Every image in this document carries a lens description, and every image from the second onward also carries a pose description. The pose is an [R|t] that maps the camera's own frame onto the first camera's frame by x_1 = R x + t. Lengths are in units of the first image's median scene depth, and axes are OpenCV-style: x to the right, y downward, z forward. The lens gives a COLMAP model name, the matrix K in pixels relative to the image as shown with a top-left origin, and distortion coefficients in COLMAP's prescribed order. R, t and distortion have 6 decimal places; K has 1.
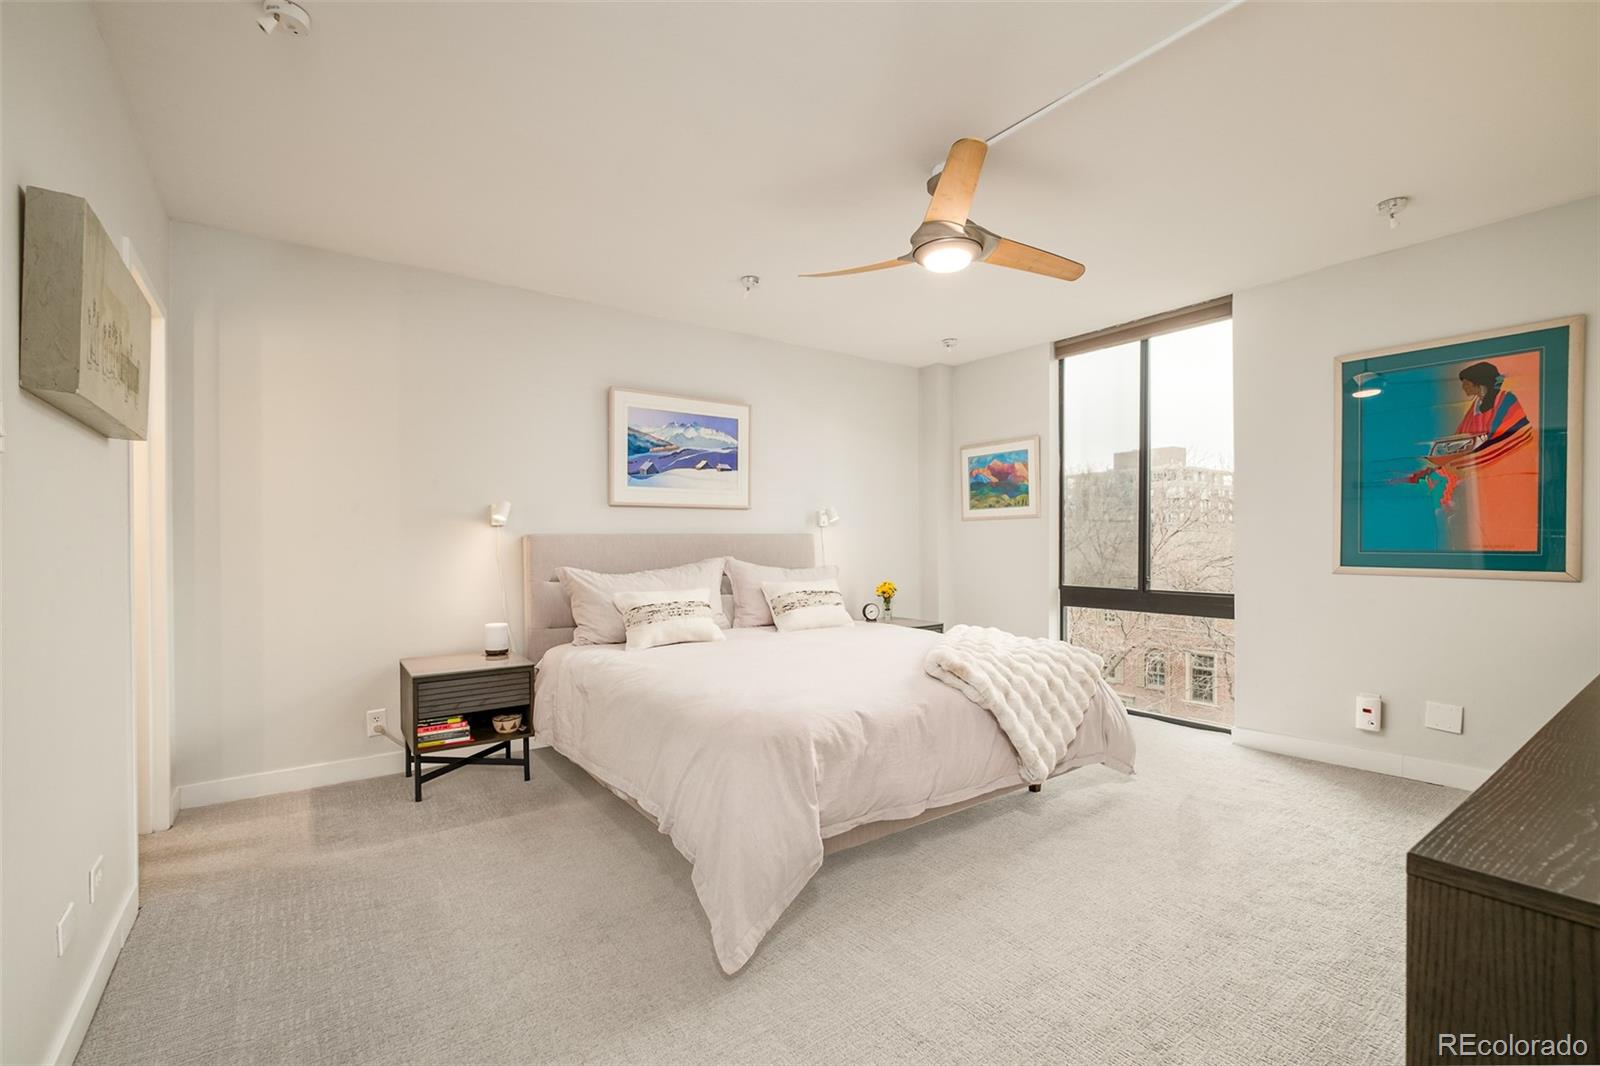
lens RADIAL K [[703.0, 0, 792.7], [0, 703.0, 541.0], [0, 0, 1]] dist [-0.001661, 0.000028]
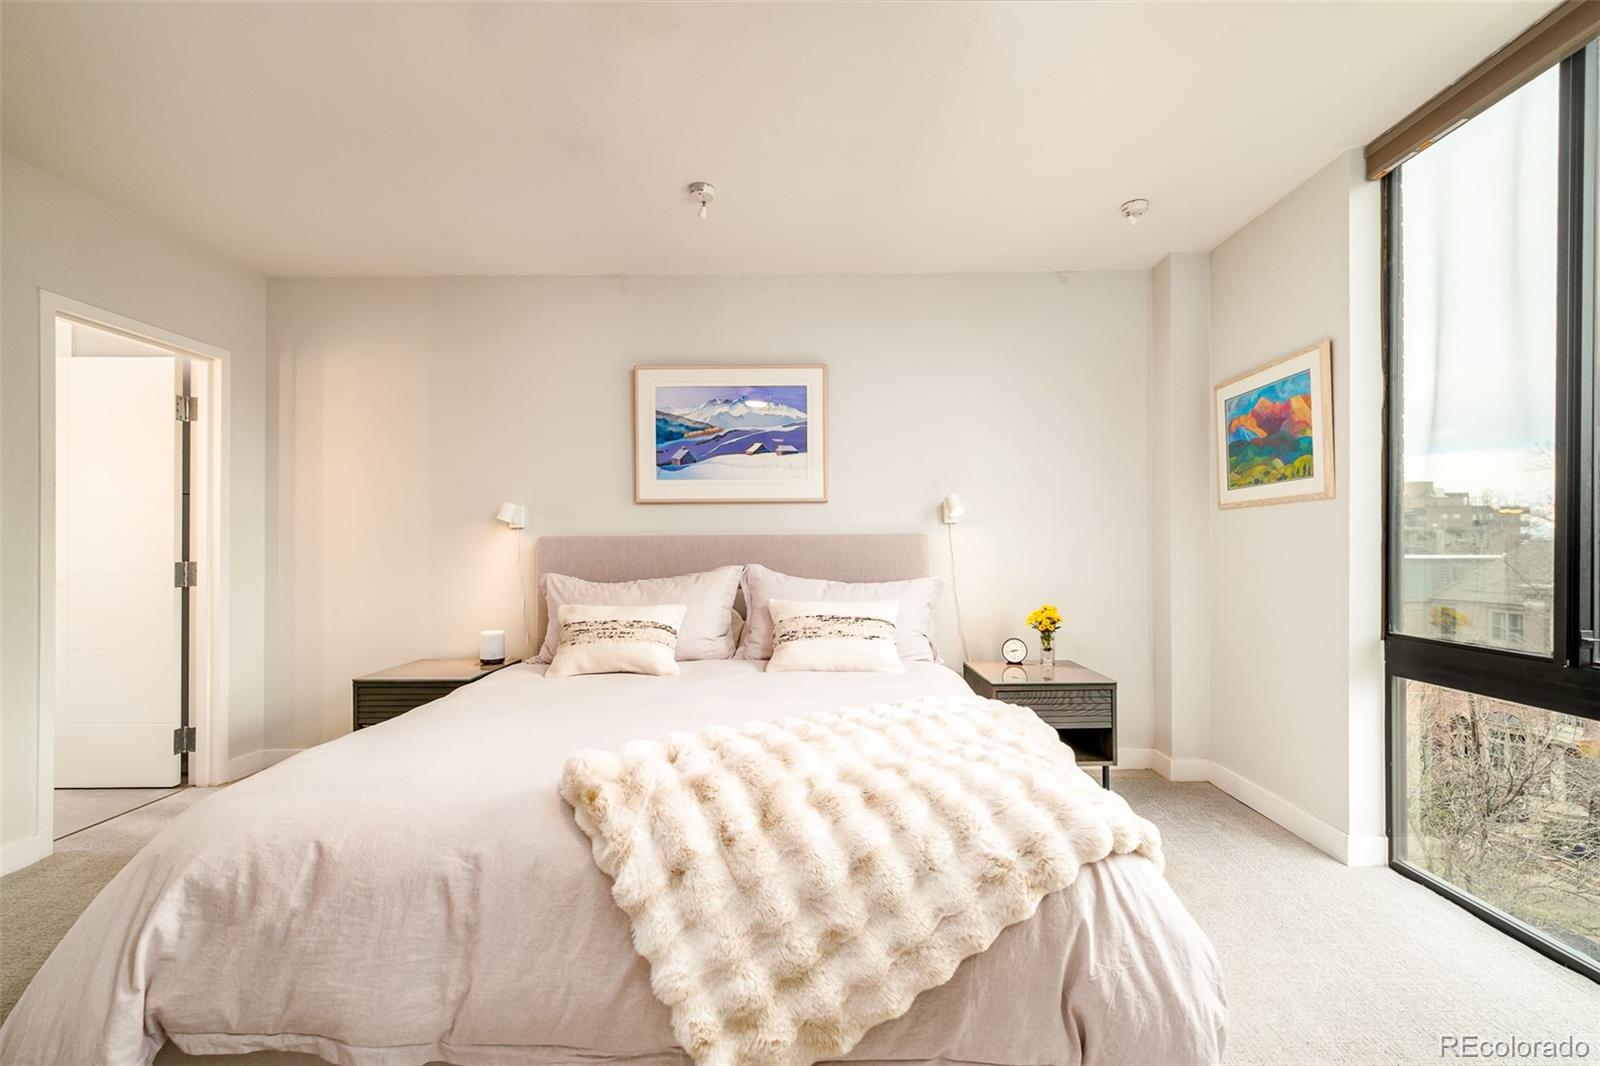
lens RADIAL K [[694.1, 0, 800.0], [0, 694.1, 533.0], [0, 0, 1]] dist [0.000522, -0.000008]
pose [[0.800566, -0.010637, -0.599151, 0.397239], [0.000768, 0.999860, -0.016725, 0.000863], [0.599244, 0.012929, 0.800462, 0.416637]]
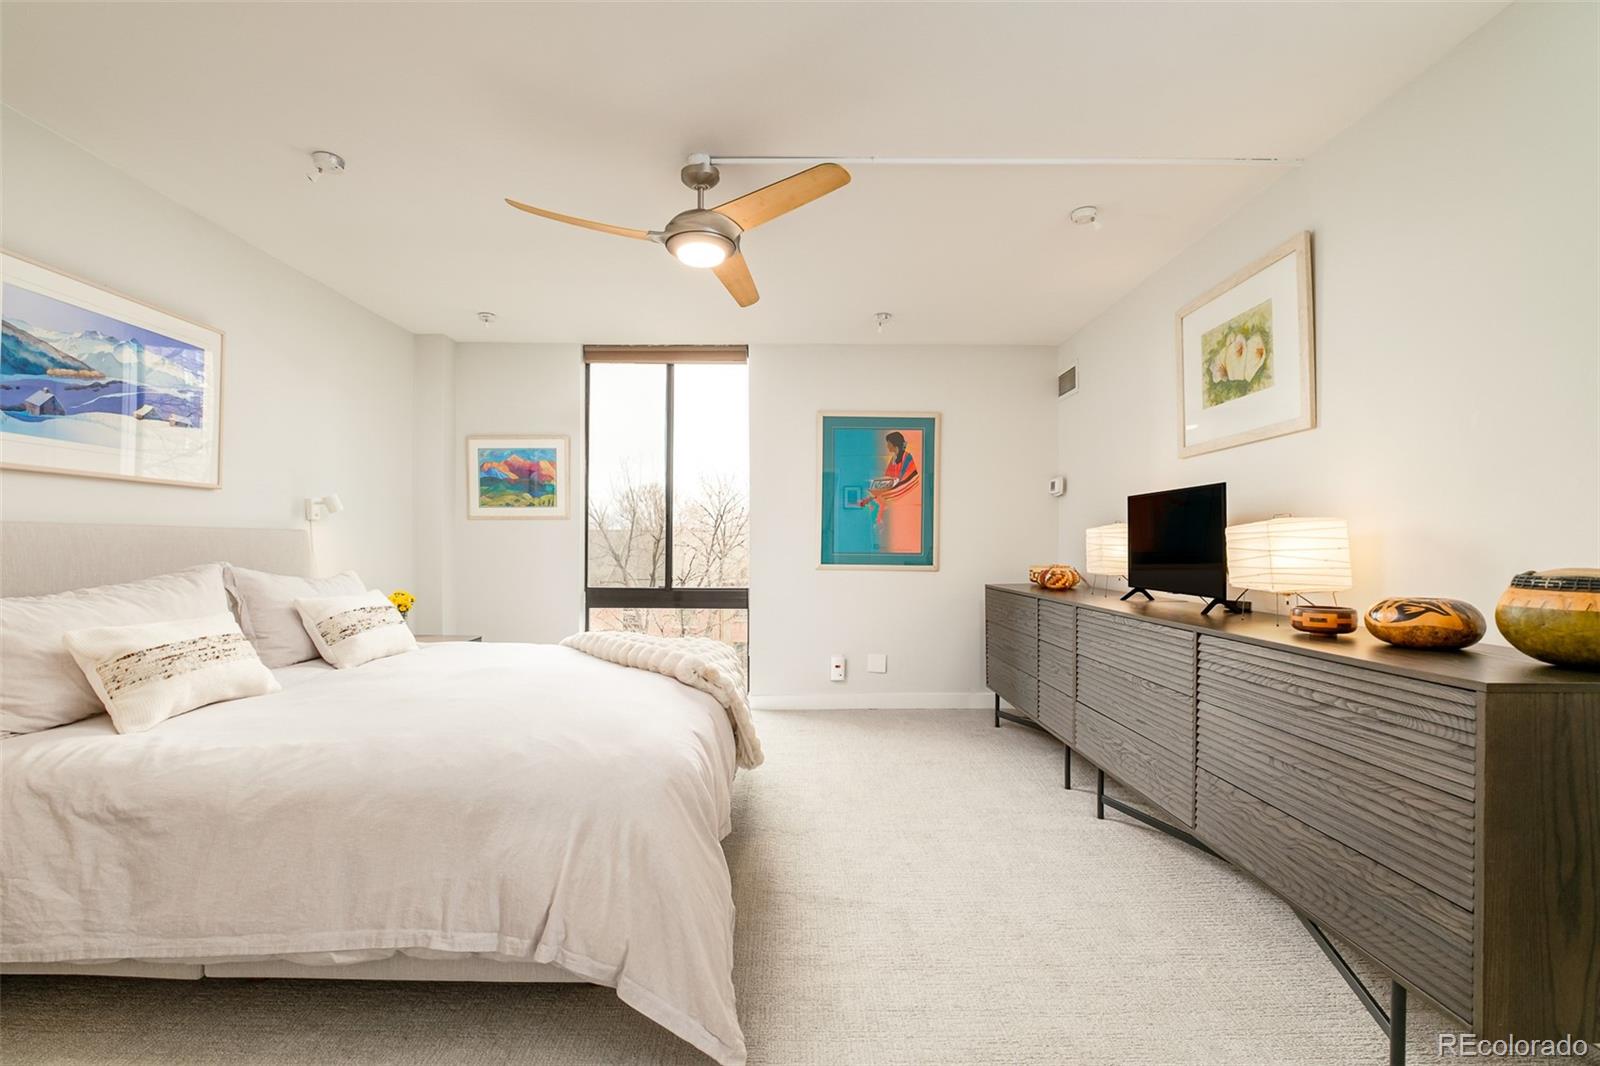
lens RADIAL K [[703.0, 0, 792.7], [0, 703.0, 541.0], [0, 0, 1]] dist [-0.001661, 0.000028]
pose [[0.584980, 0.013526, 0.810935, -0.302719], [-0.009483, 0.999907, -0.009837, 0.004149], [-0.810992, -0.001936, 0.585054, 0.198431]]
